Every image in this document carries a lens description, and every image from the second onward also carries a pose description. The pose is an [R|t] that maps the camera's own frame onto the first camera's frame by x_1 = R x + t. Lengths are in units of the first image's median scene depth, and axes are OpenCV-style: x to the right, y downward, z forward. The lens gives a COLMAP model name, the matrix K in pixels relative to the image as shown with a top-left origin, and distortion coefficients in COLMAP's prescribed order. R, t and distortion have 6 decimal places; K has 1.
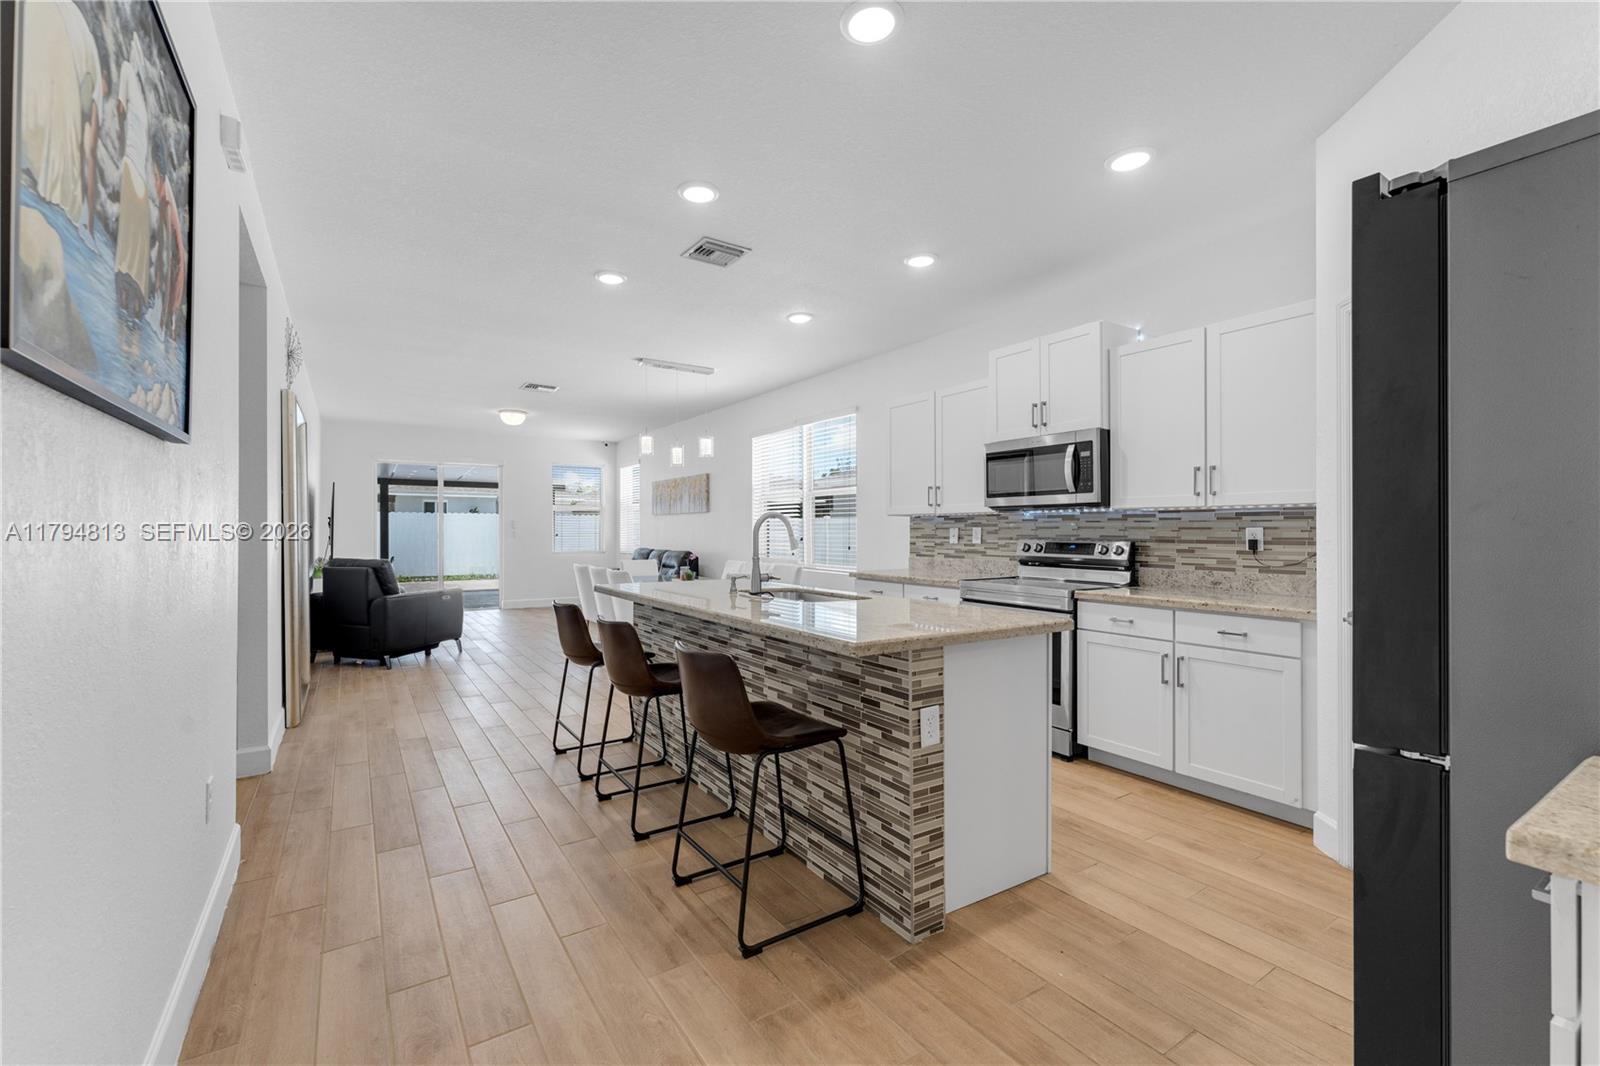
lens RADIAL K [[686.4, 0, 796.1], [0, 686.4, 535.2], [0, 0, 1]] dist [-0.000314, -0.000032]
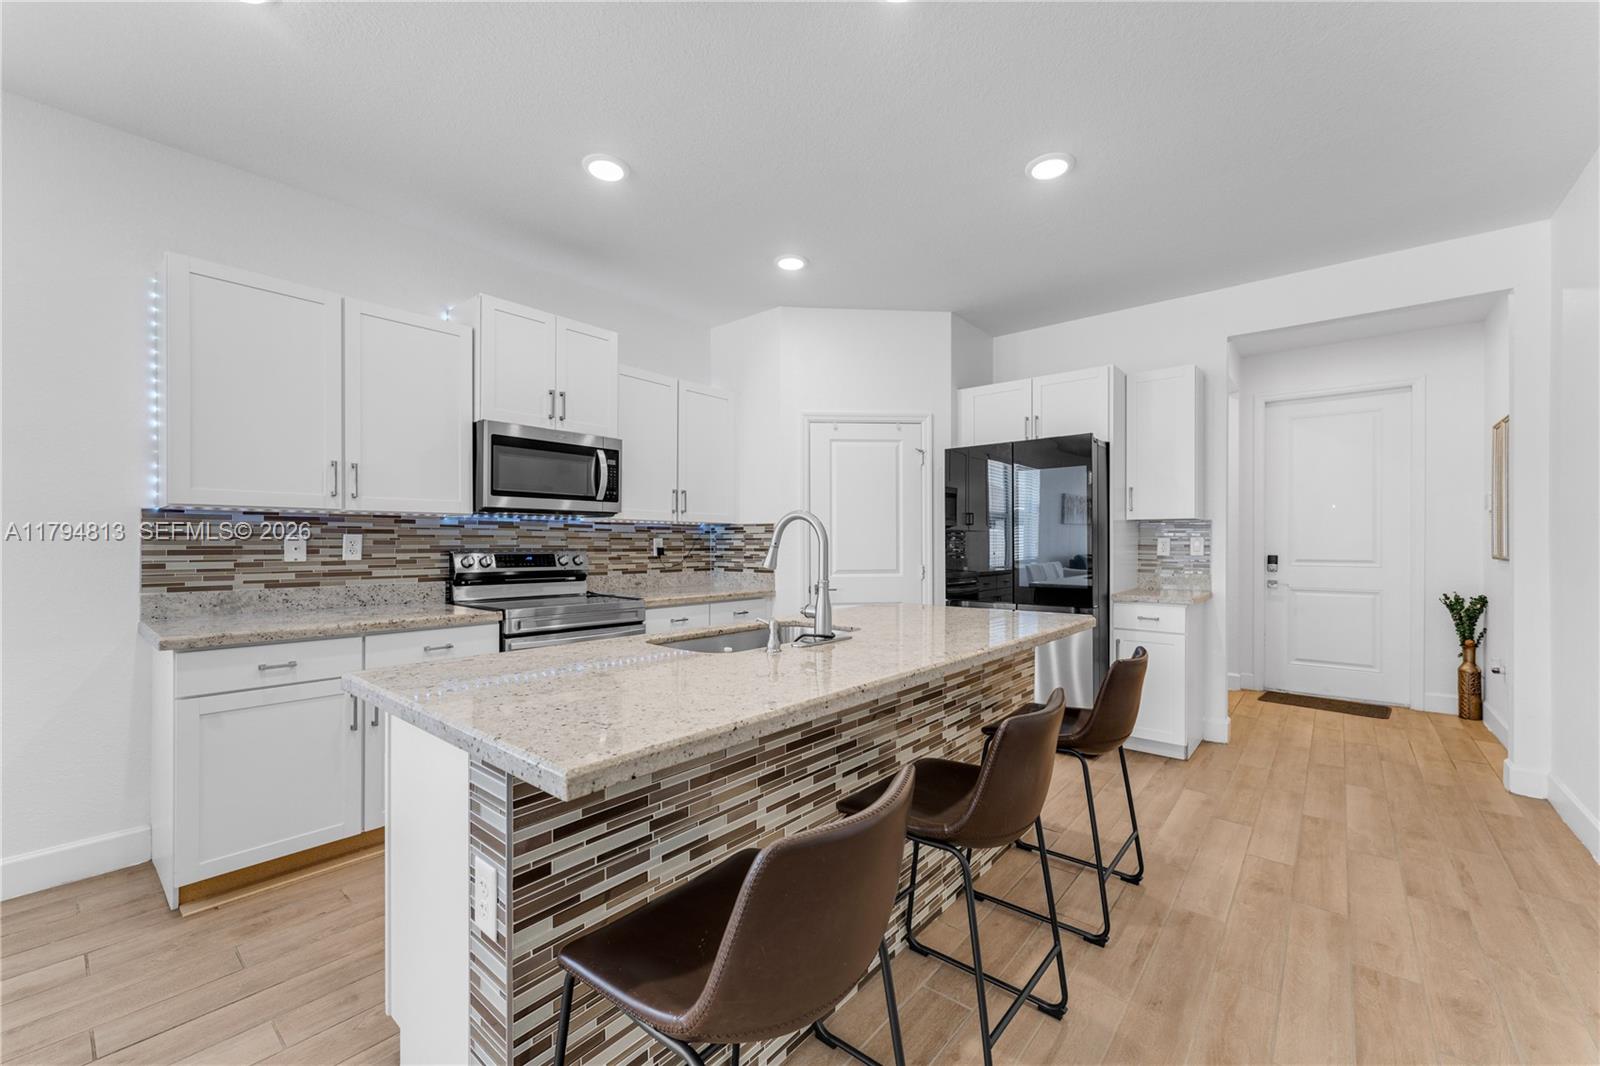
lens RADIAL K [[642.3, 0, 797.3], [0, 642.3, 536.2], [0, 0, 1]] dist [-0.001267, 0.000032]
pose [[-0.284020, 0.003317, 0.958812, -0.504813], [-0.001488, 0.999991, -0.003900, -0.009583], [-0.958817, -0.002534, -0.284013, 0.951022]]
